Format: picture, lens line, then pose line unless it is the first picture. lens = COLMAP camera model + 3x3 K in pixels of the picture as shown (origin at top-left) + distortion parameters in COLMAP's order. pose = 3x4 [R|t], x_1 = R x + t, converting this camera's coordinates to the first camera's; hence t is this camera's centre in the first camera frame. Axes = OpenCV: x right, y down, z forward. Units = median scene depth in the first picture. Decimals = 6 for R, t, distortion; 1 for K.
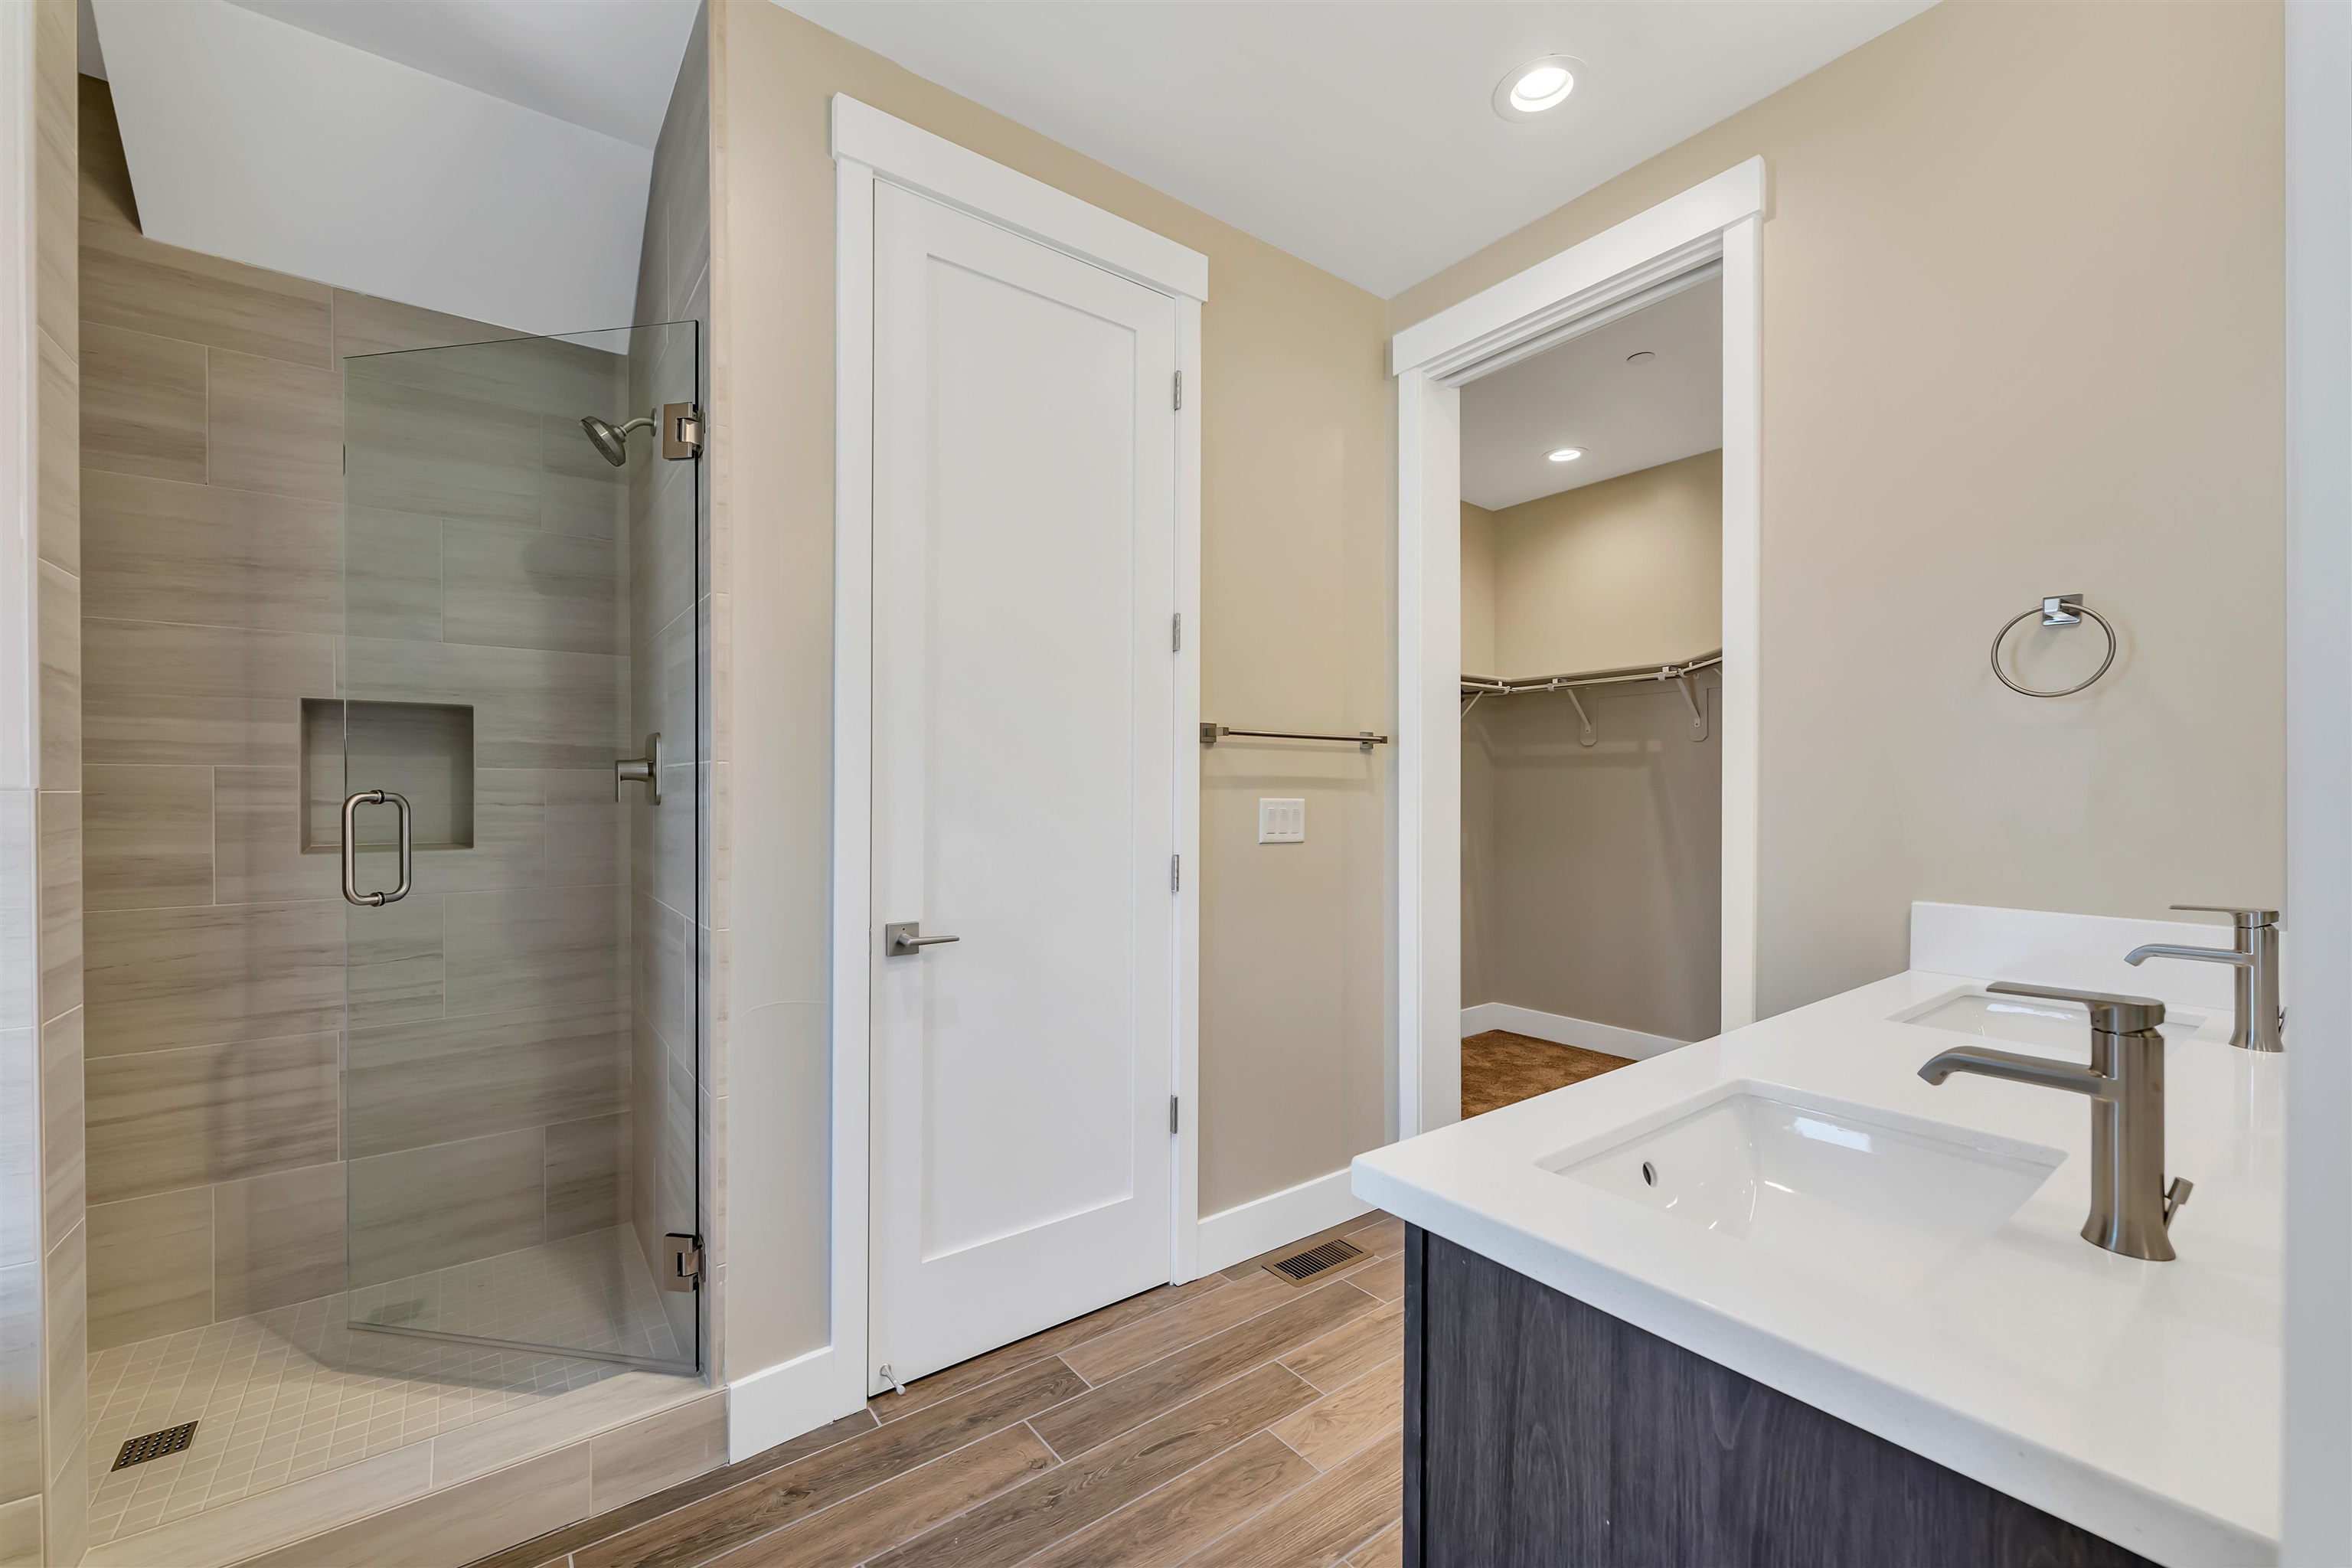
lens RADIAL K [[951.7, 0, 1169.4], [0, 951.7, 799.6], [0, 0, 1]] dist [-0.000449, 0.000585]
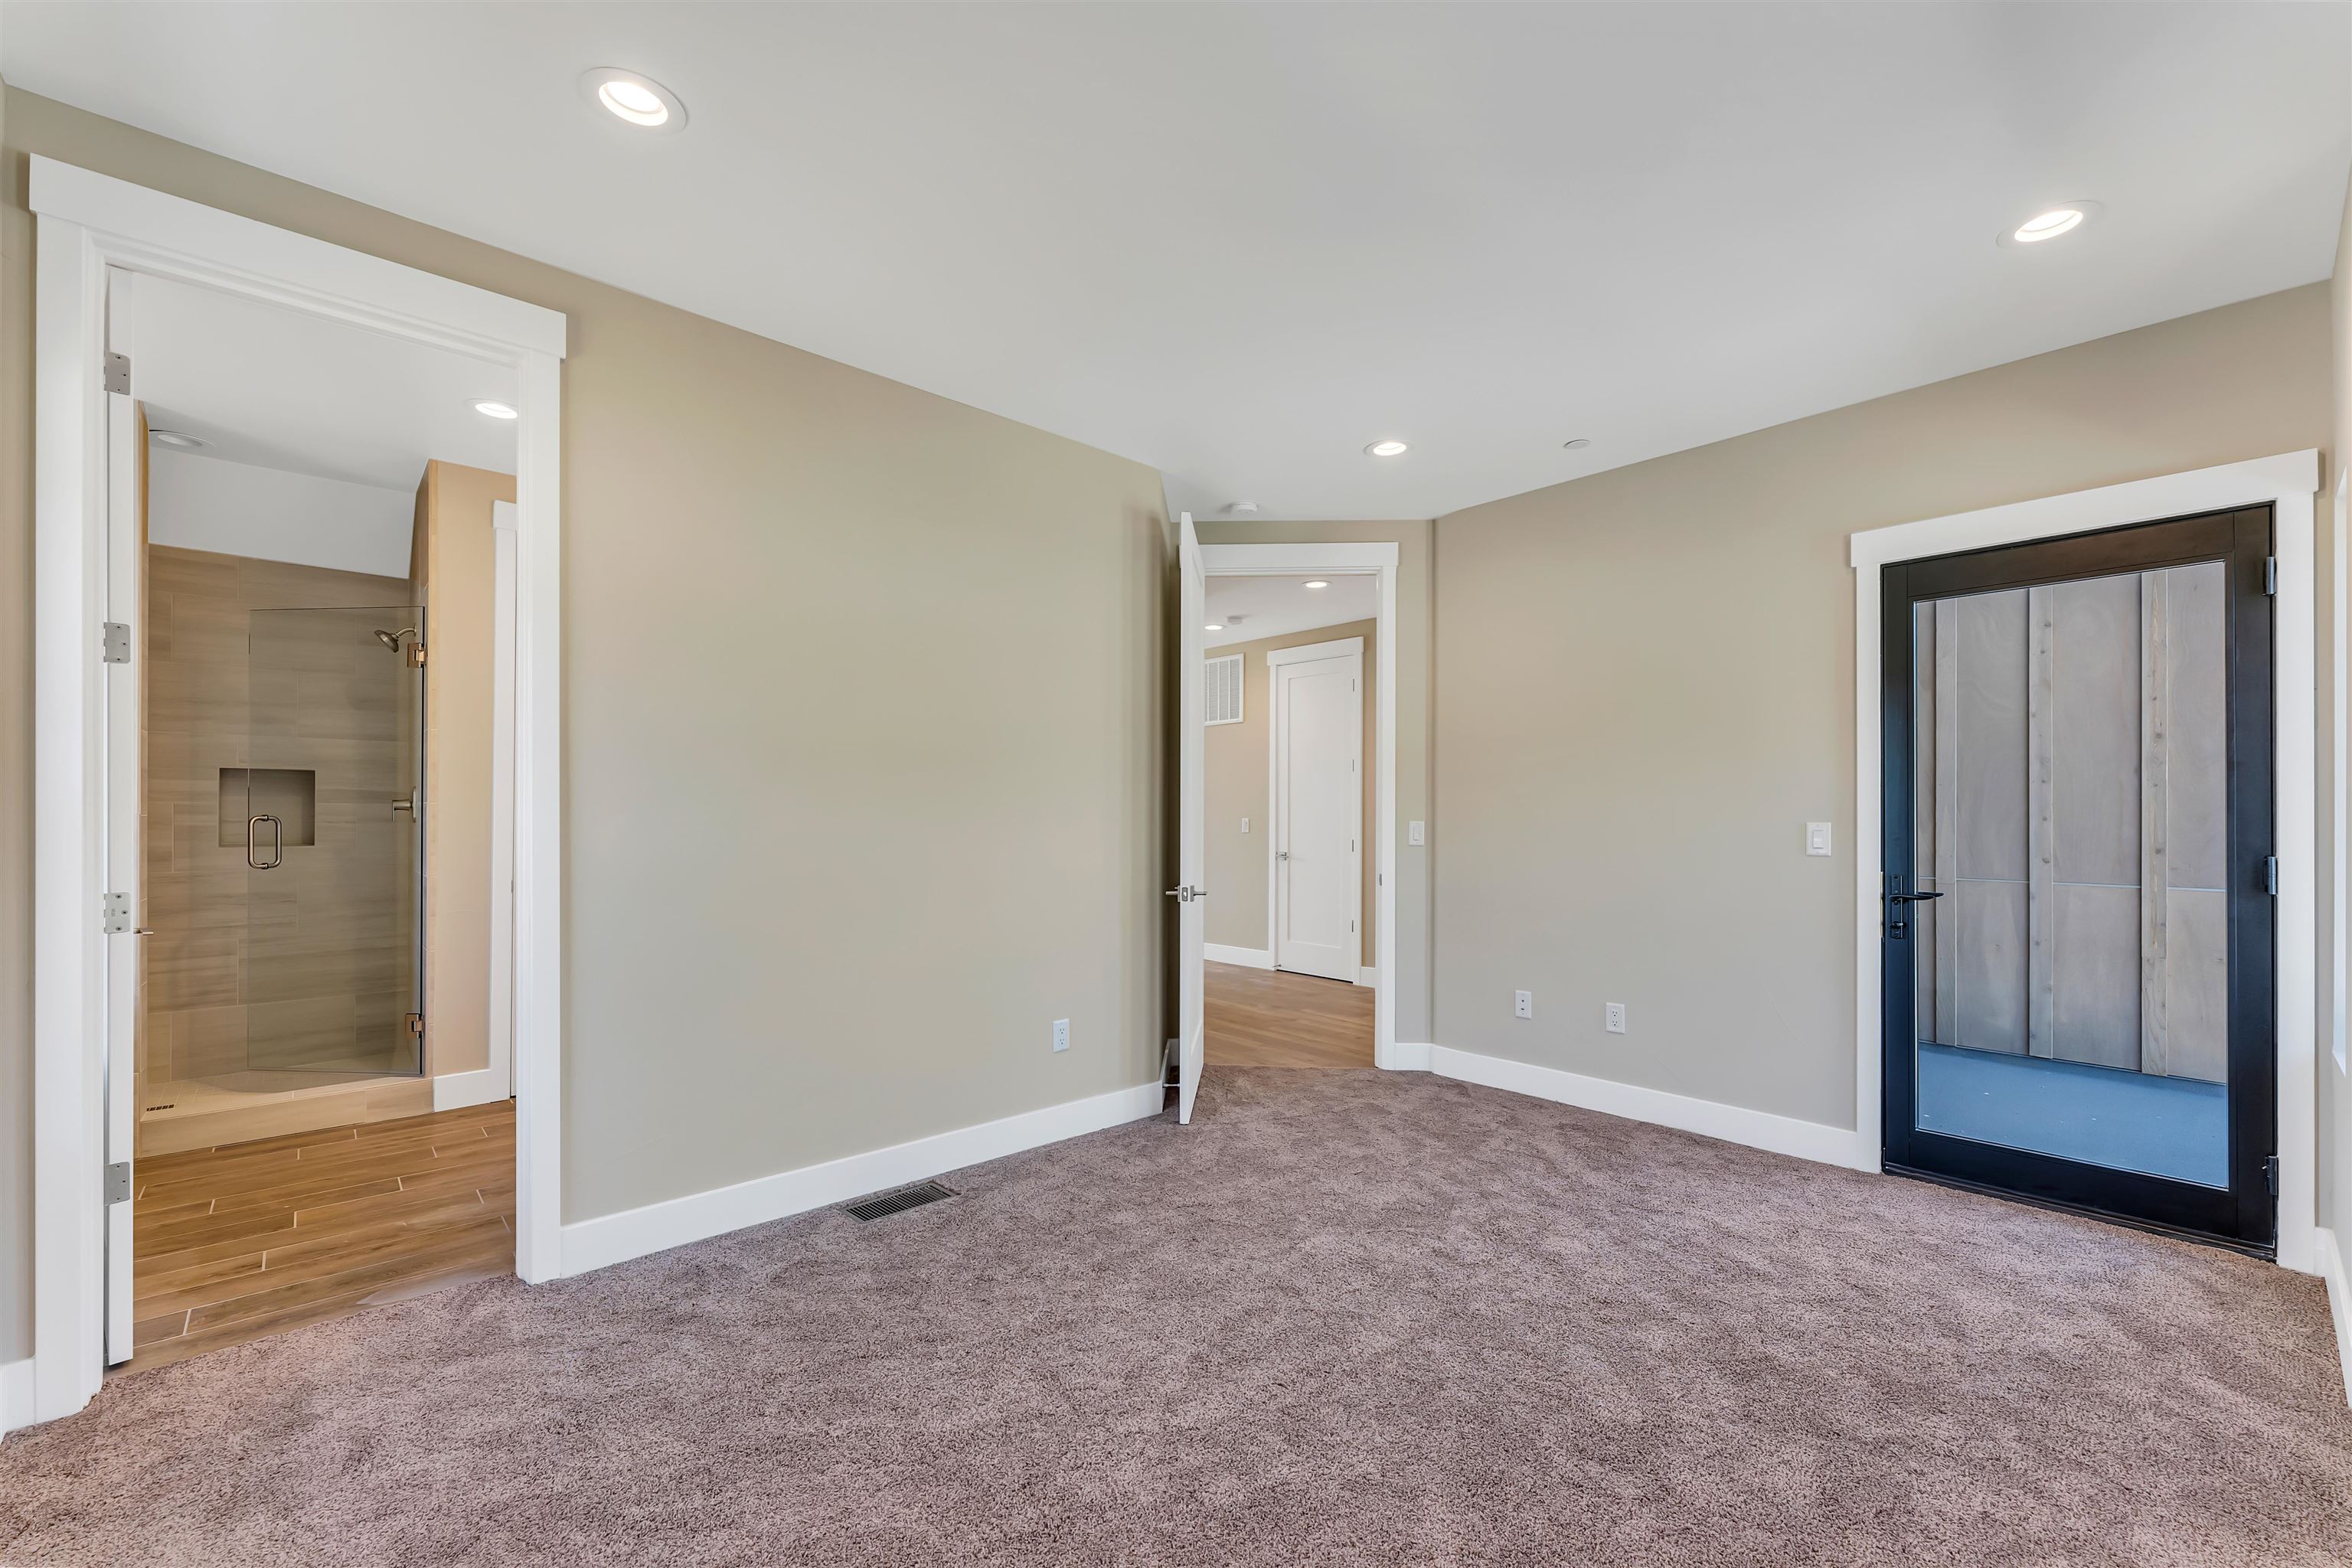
lens RADIAL K [[951.7, 0, 1169.4], [0, 951.7, 799.6], [0, 0, 1]] dist [-0.000449, 0.000585]
pose [[0.995048, -0.001748, 0.099376, 0.851123], [0.003388, 0.999861, -0.016339, -0.001855], [-0.099333, 0.016595, 0.994916, -1.160693]]
